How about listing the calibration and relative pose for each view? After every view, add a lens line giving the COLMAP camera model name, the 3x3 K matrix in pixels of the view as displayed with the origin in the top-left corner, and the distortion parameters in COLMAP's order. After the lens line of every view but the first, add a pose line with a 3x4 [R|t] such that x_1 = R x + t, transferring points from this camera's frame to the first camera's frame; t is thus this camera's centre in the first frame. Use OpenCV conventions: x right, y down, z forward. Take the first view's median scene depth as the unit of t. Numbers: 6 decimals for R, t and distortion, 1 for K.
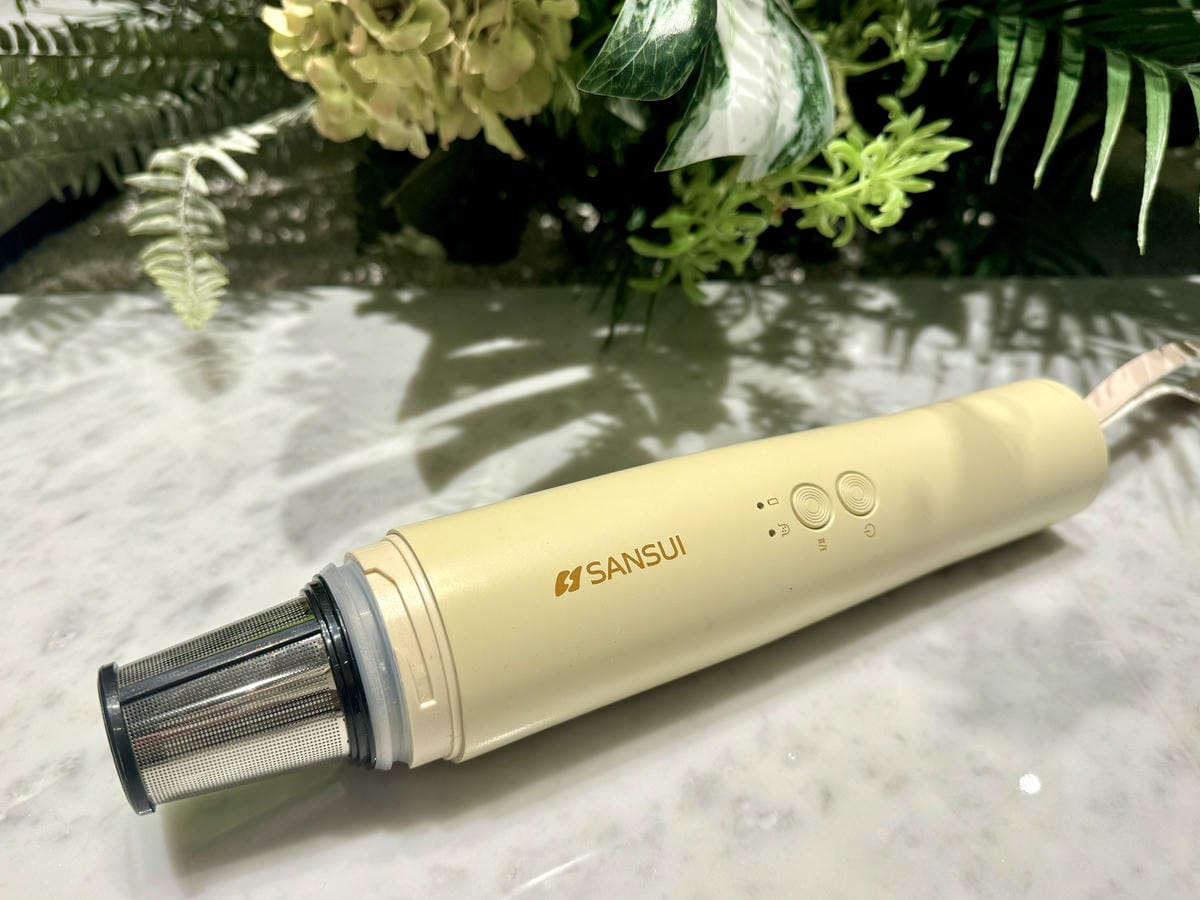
lens RADIAL K [[969.3, 0, 576.7], [0, 969.3, 495.2], [0, 0, 1]] dist [-0.002481, -0.062207]
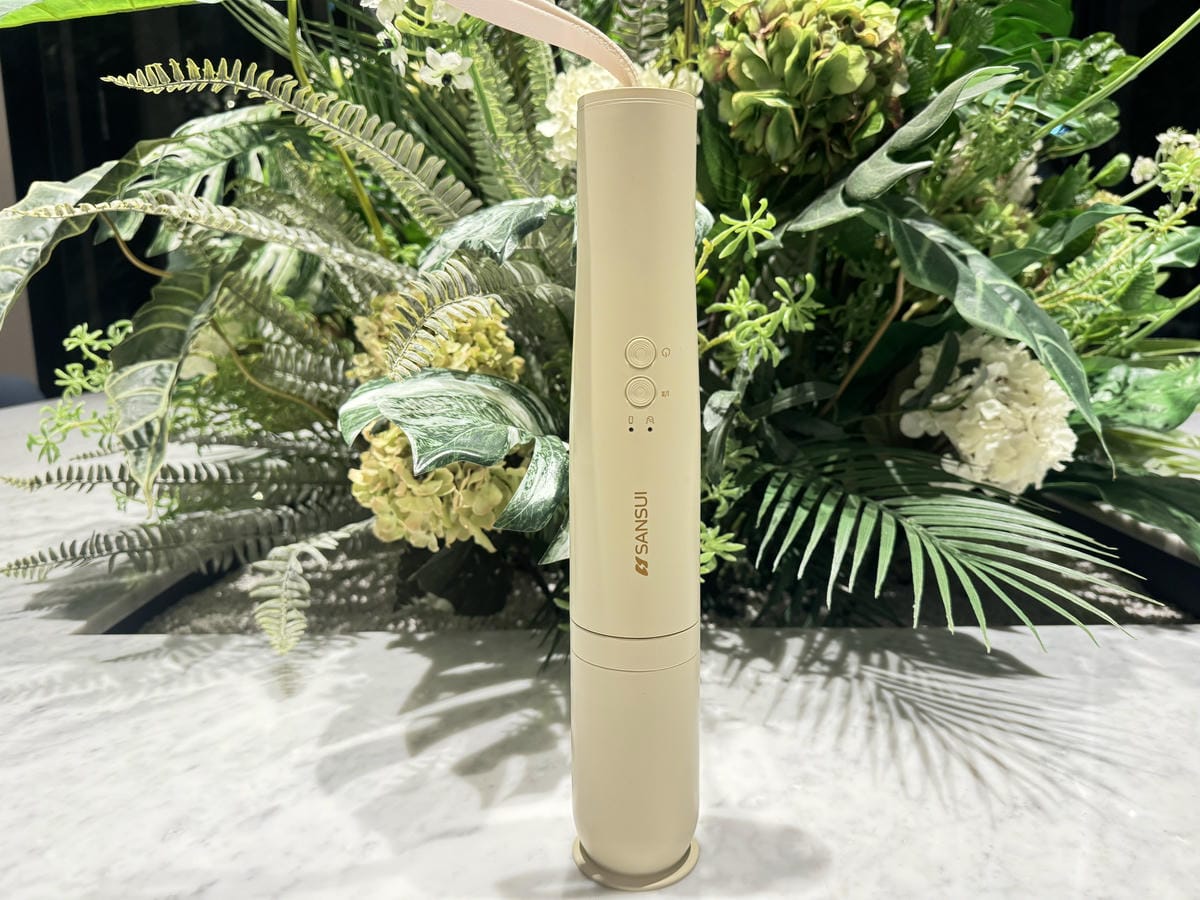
lens RADIAL K [[866.9, 0, 600.0], [0, 866.9, 450.0], [0, 0, 1]] dist [0.128085, -0.264485]
pose [[0.999684, 0.001251, -0.025115, 0.172032], [-0.011658, 0.907995, -0.418819, 0.125809], [0.022281, 0.418980, 0.907722, -0.461340]]
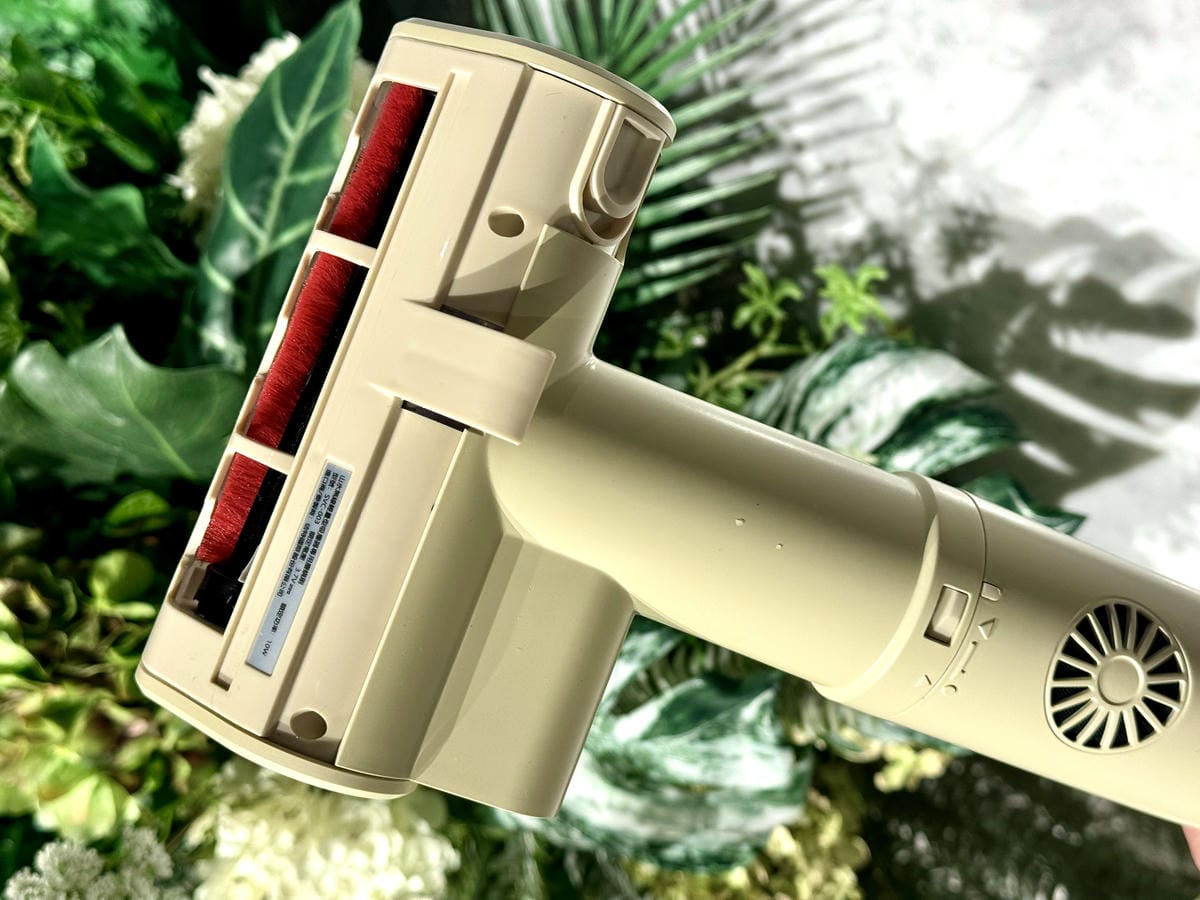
lens RADIAL K [[1779.9, 0, 577.4], [0, 1779.9, 446.3], [0, 0, 1]] dist [0.153051, -0.054295]
pose [[-0.657259, -0.753605, 0.009494, 0.318844], [0.753582, -0.657321, -0.006497, -0.647358], [0.011137, 0.002885, 0.999934, -1.450483]]
